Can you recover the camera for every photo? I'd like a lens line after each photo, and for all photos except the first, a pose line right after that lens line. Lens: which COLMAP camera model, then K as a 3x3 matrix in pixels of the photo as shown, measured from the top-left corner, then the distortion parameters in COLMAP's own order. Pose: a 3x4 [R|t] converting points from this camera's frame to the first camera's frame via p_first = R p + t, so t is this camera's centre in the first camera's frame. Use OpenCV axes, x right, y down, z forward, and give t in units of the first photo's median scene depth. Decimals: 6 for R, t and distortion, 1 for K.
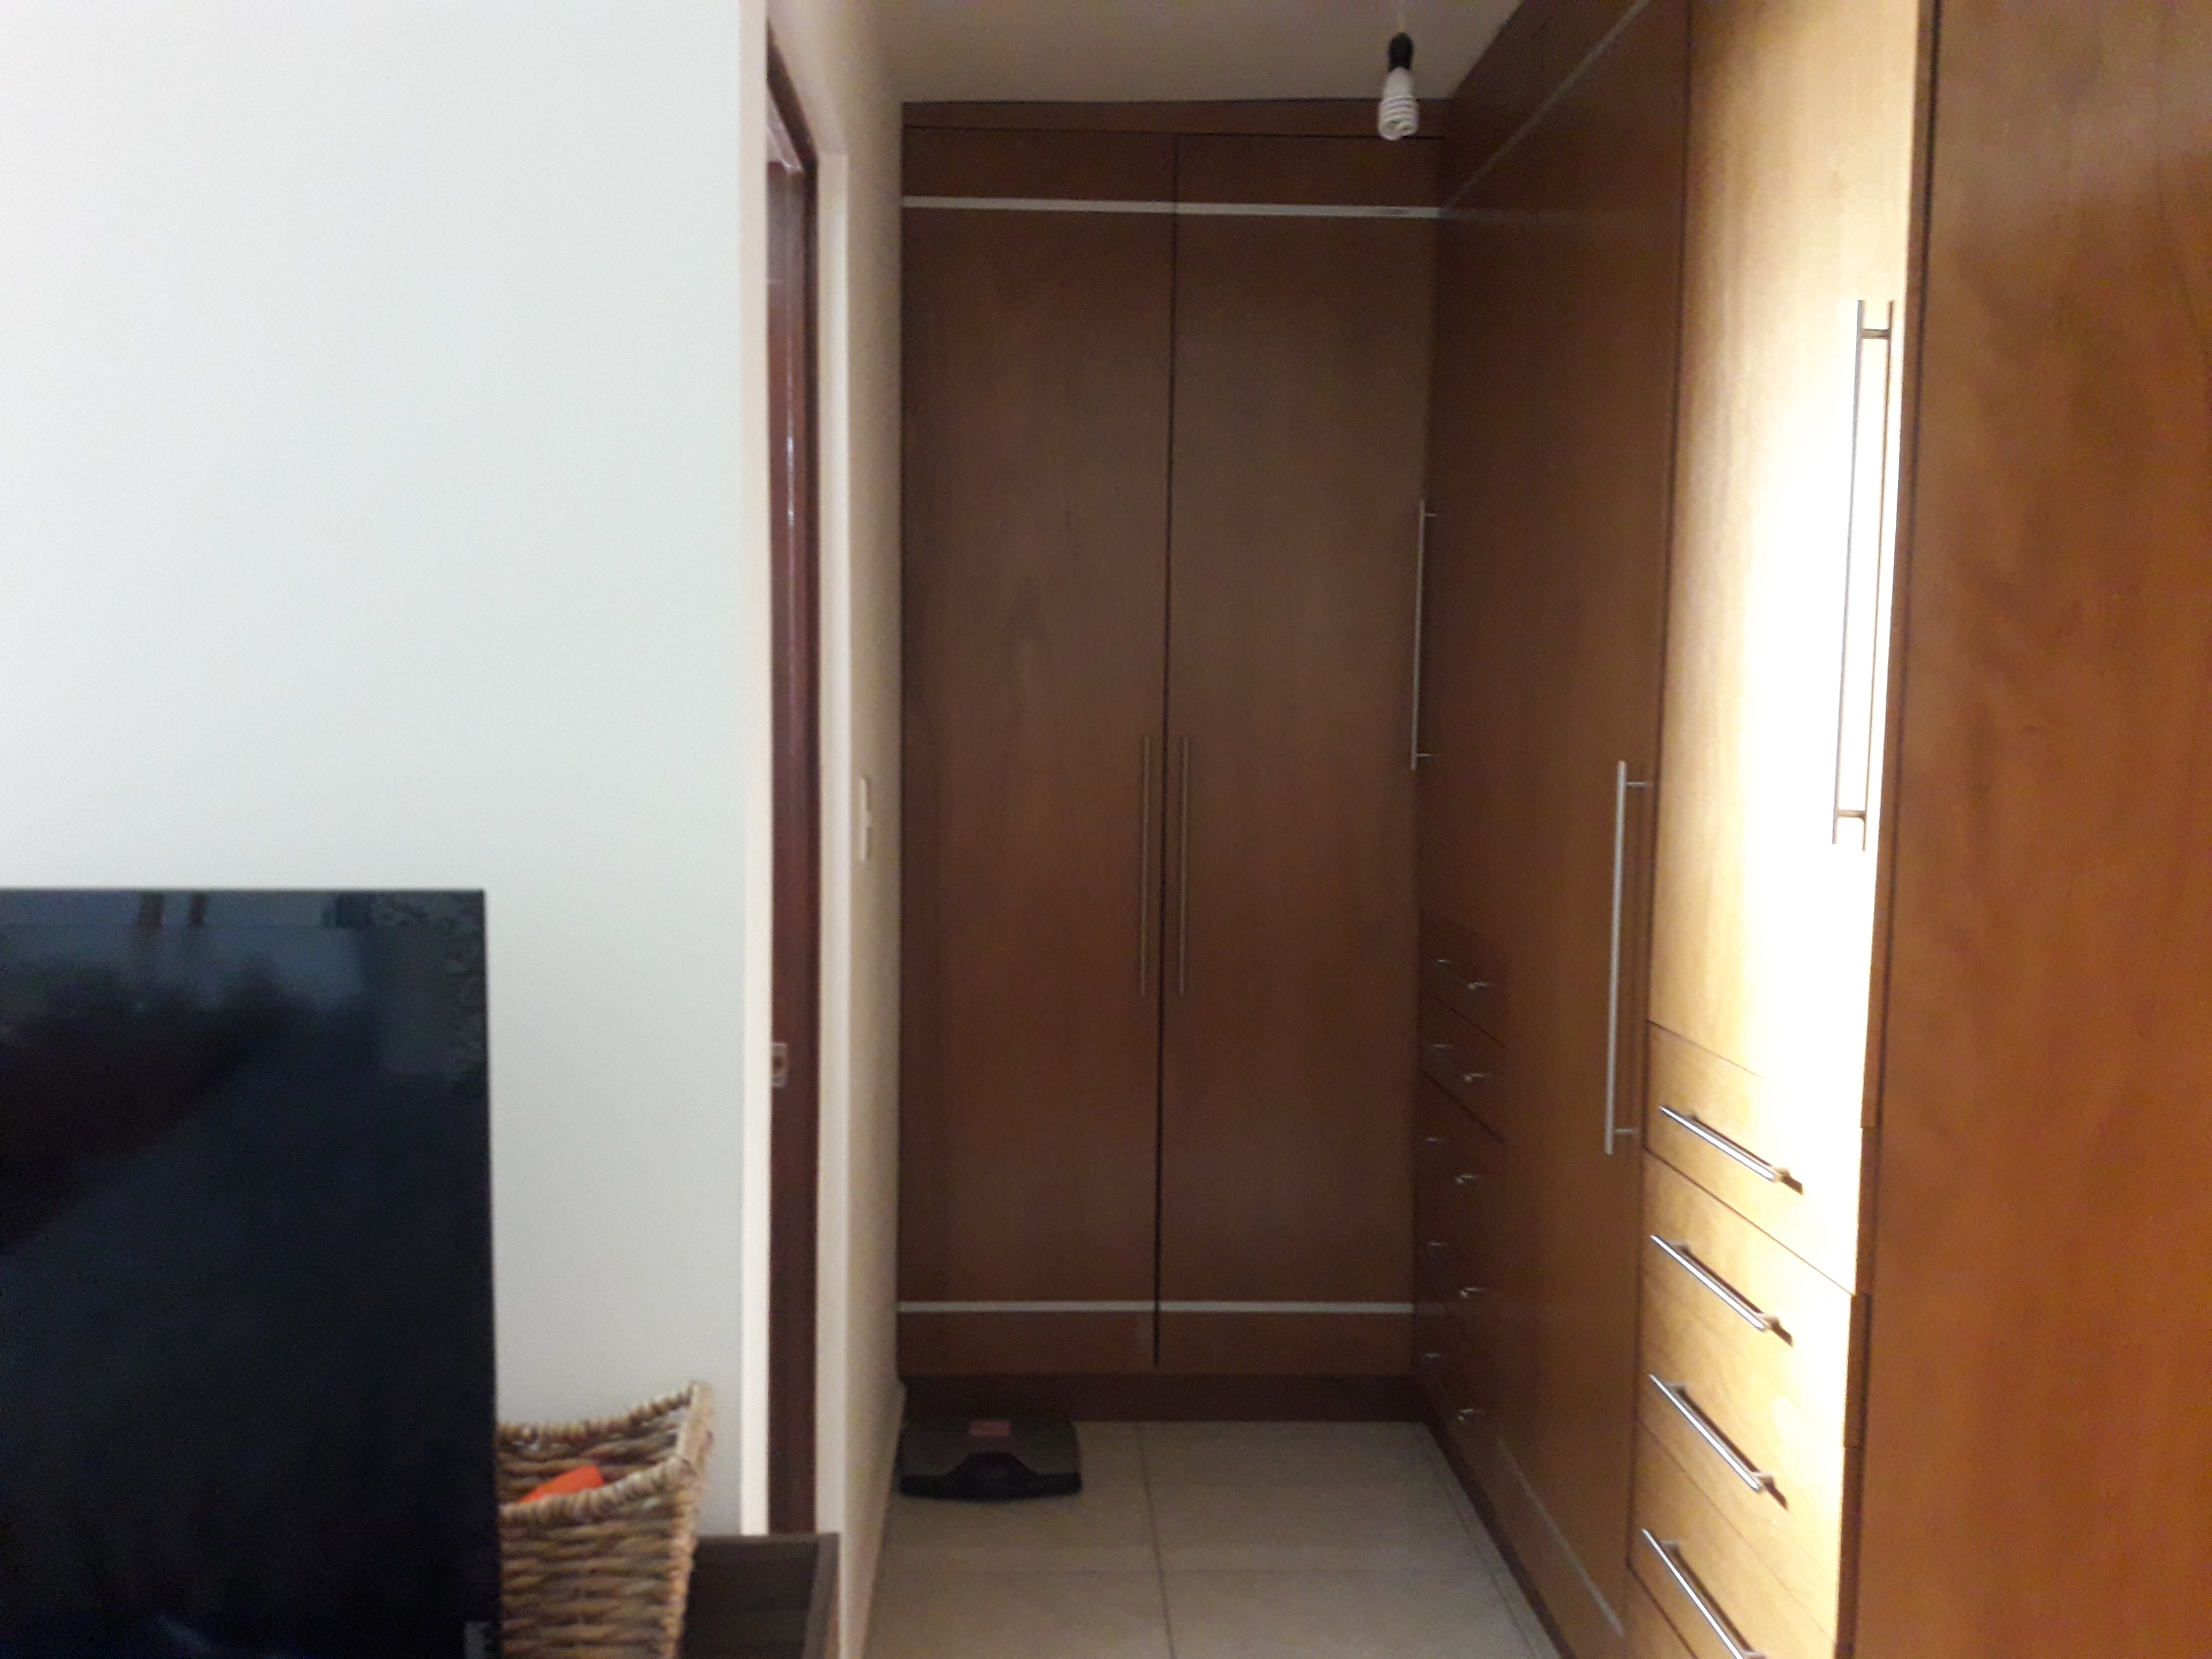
lens RADIAL K [[1834.3, 0, 1104.6], [0, 1834.3, 832.2], [0, 0, 1]] dist [0.033950, -0.025861]
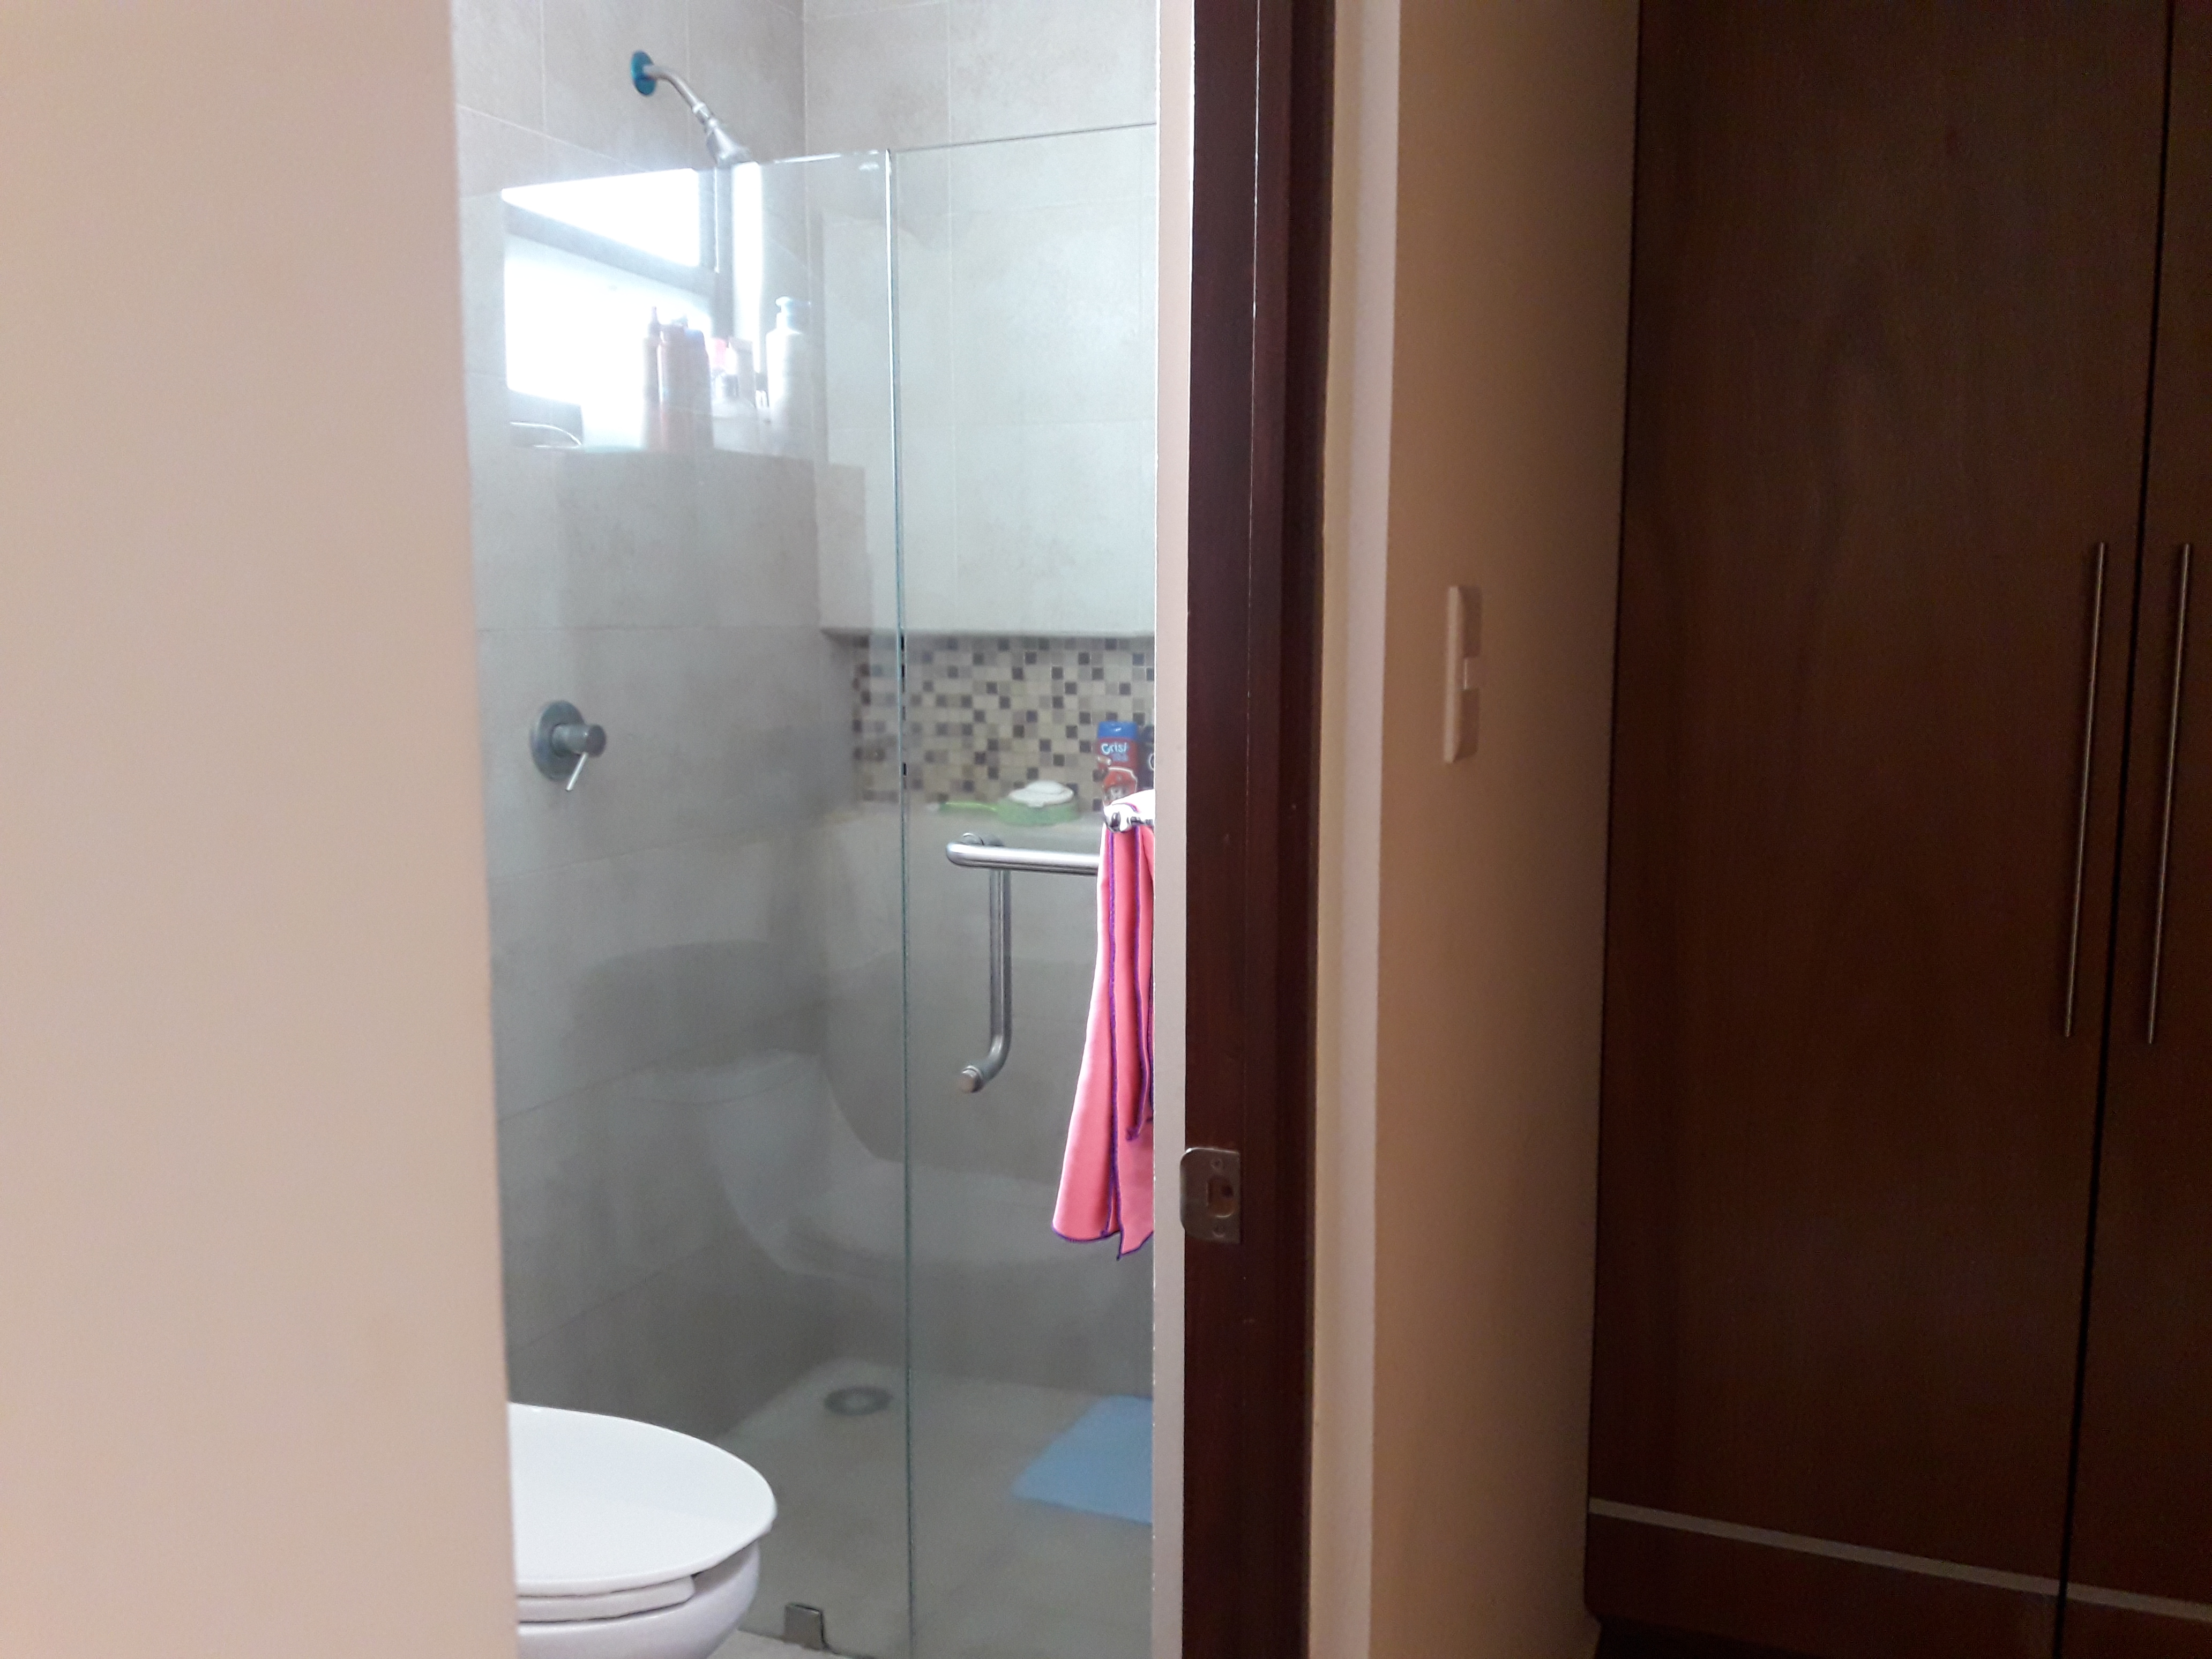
lens RADIAL K [[1834.3, 0, 1109.1], [0, 1834.3, 834.5], [0, 0, 1]] dist [0.033950, -0.025861]
pose [[0.906784, 0.044410, -0.419249, -0.008989], [-0.027285, 0.998534, 0.046759, 0.009930], [0.420711, -0.030961, 0.906666, 0.379763]]
